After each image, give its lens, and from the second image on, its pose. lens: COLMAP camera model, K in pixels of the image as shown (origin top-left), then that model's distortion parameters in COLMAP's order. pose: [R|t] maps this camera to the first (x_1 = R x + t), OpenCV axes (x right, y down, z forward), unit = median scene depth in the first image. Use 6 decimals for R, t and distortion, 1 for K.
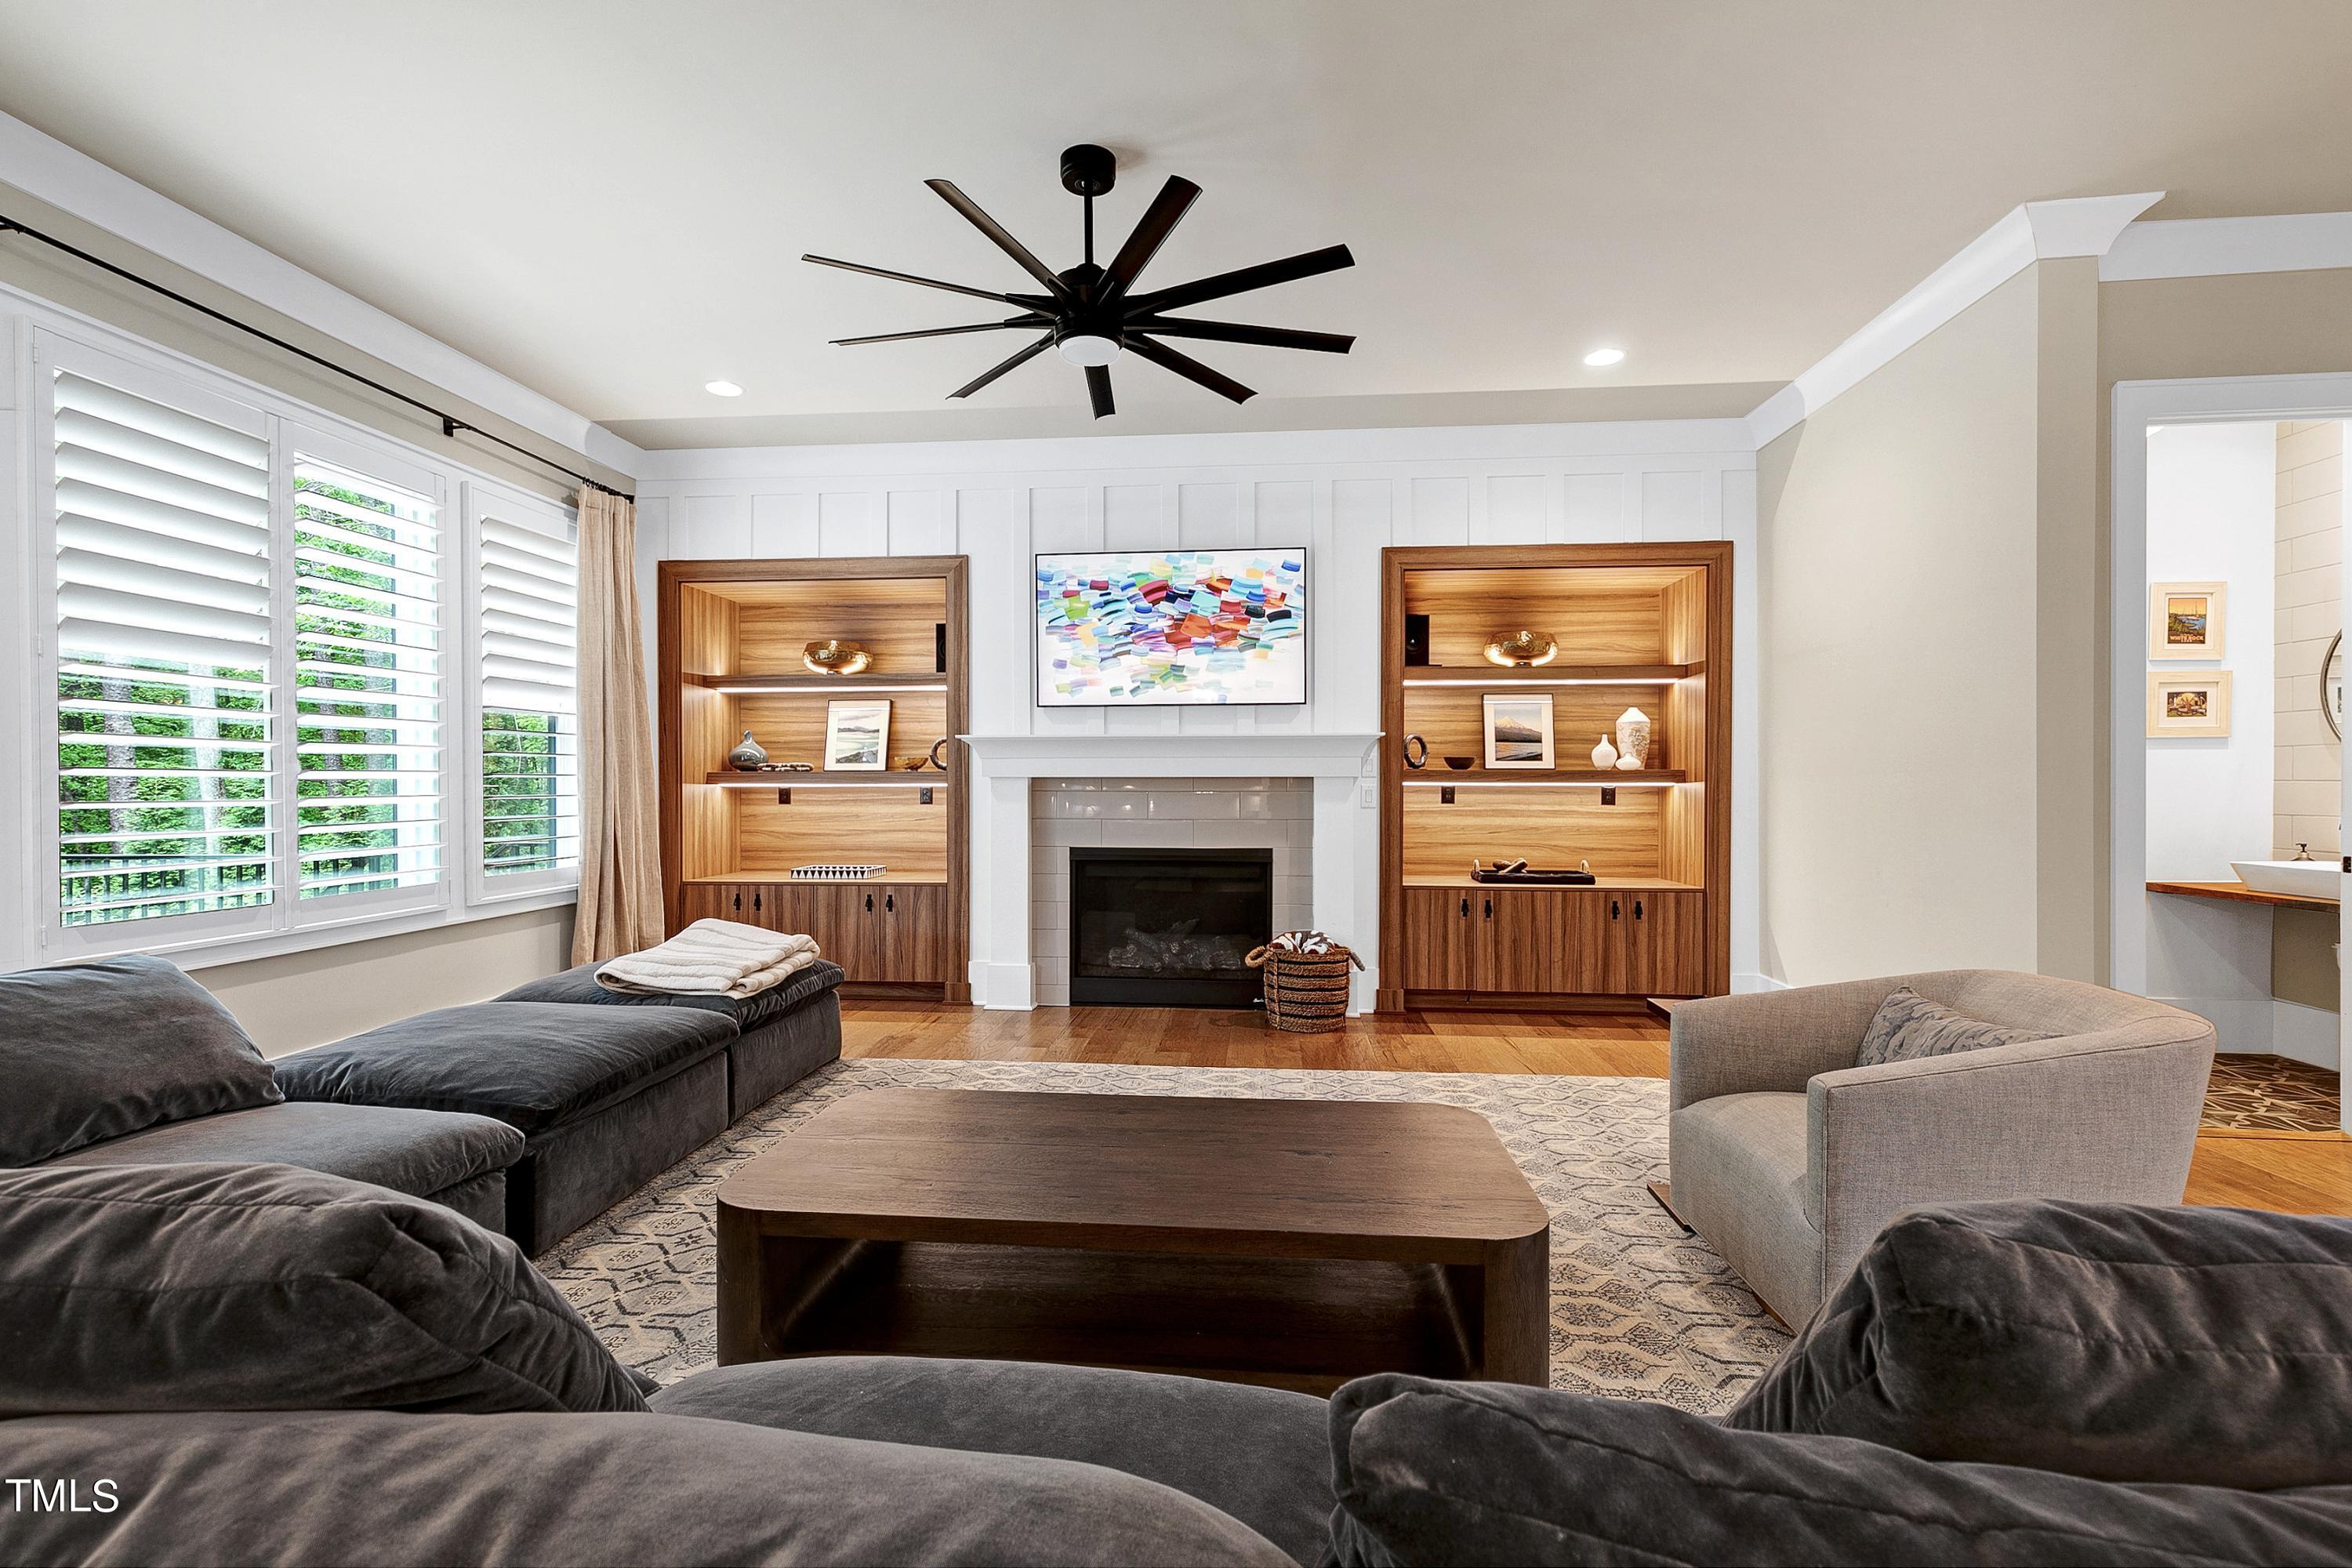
lens RADIAL K [[1066.1, 0, 1167.5], [0, 1066.1, 789.3], [0, 0, 1]] dist [0.004252, 0.000683]
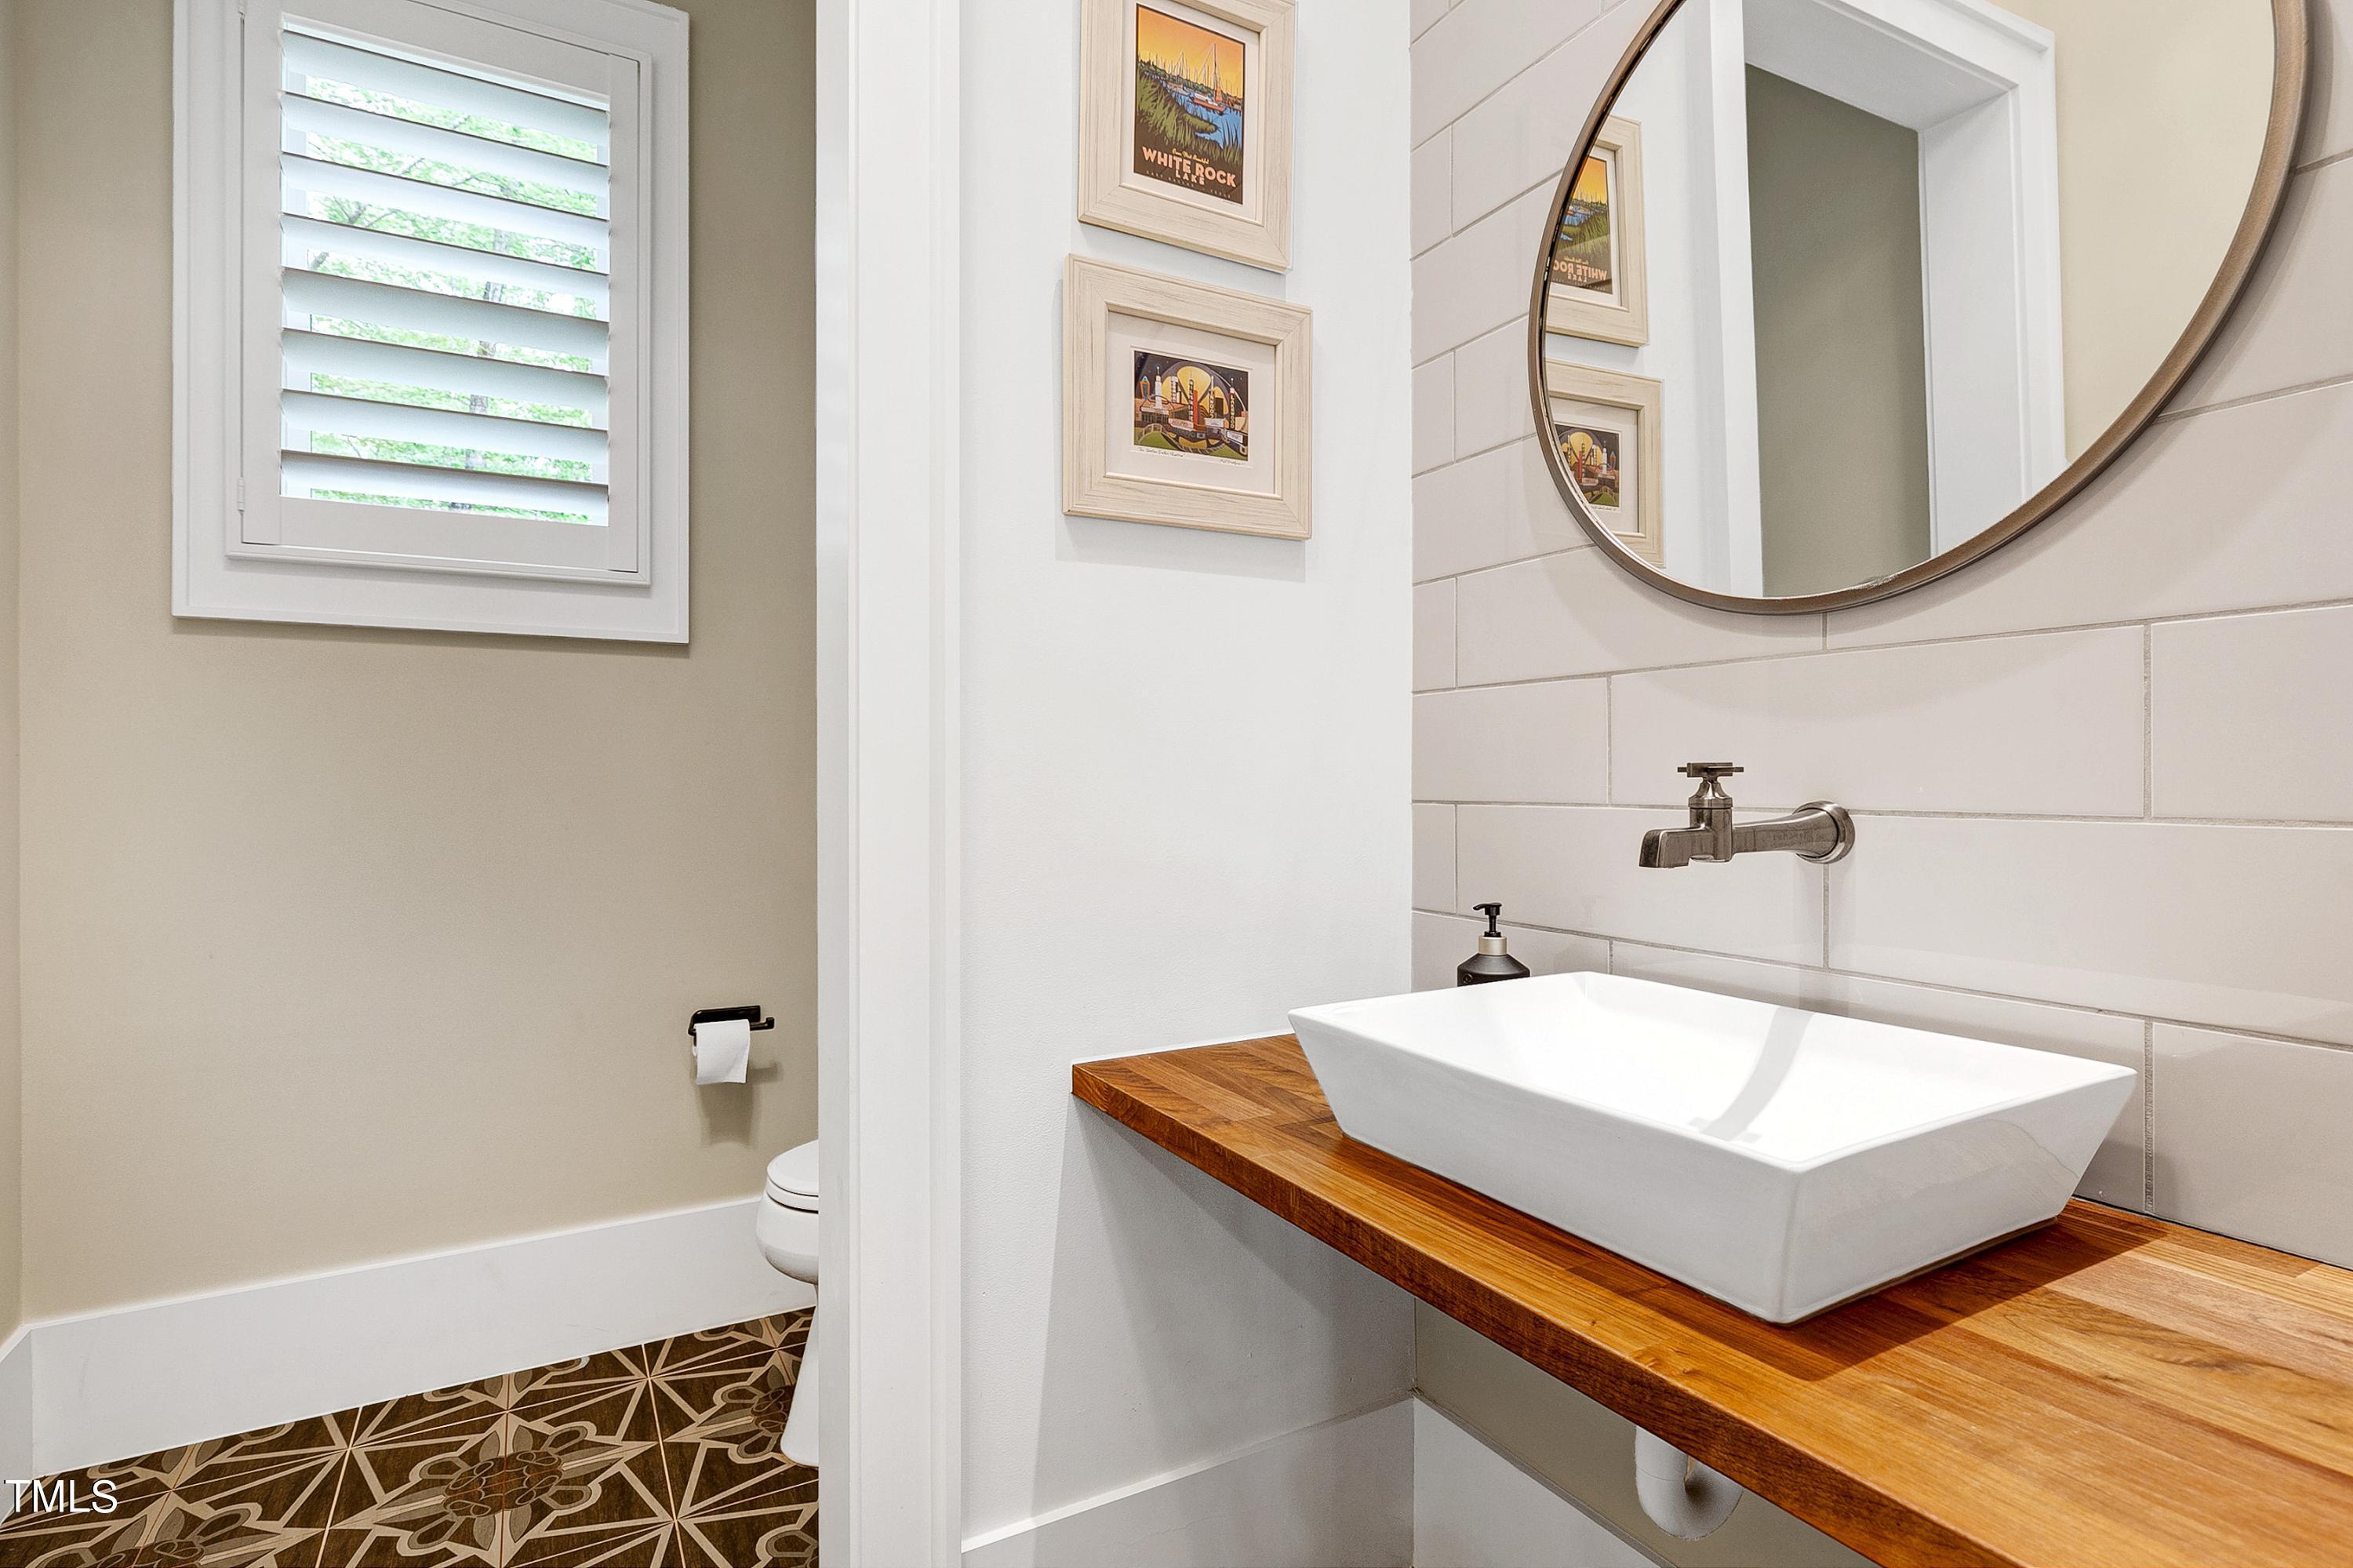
lens RADIAL K [[1159.6, 0, 1174.9], [0, 1159.6, 779.0], [0, 0, 1]] dist [-0.000044, 0.000003]
pose [[0.822587, -0.001131, 0.568638, 0.780683], [0.007380, 0.999935, -0.008687, 0.018509], [-0.568591, 0.011342, 0.822542, 0.760565]]
